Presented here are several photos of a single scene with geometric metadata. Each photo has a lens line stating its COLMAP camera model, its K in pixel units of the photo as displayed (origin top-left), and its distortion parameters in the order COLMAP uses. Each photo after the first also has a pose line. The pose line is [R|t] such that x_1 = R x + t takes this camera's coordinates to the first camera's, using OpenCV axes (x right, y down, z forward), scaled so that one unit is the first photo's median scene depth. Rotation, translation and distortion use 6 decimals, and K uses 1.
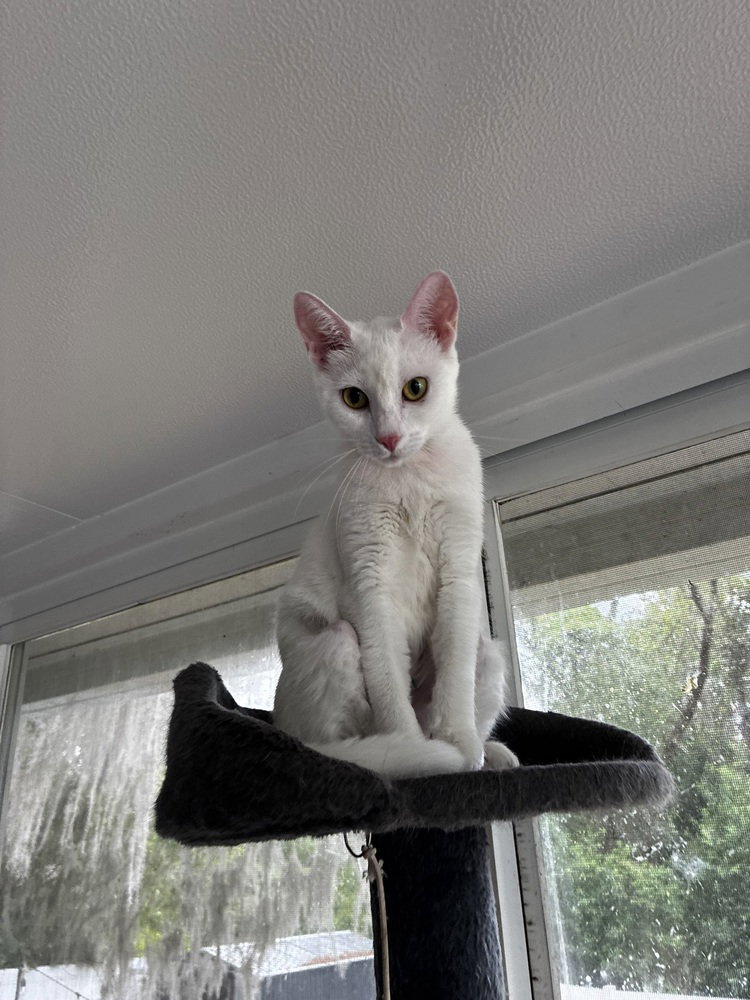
lens RADIAL K [[768.6, 0, 375.9], [0, 768.6, 491.0], [0, 0, 1]] dist [0.041422, -0.059415]
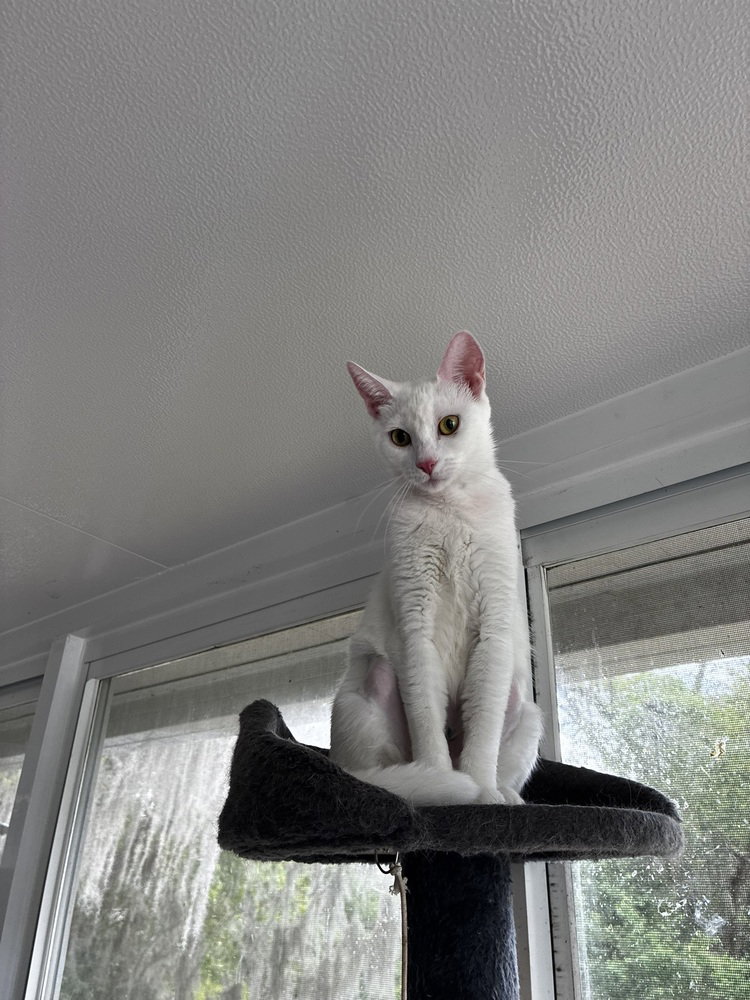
lens RADIAL K [[768.6, 0, 373.4], [0, 768.6, 497.8], [0, 0, 1]] dist [0.041422, -0.059415]
pose [[0.993936, 0.031275, -0.105419, 0.036643], [-0.037851, 0.997422, -0.060964, -0.009236], [0.103240, 0.064584, 0.992557, -0.110296]]
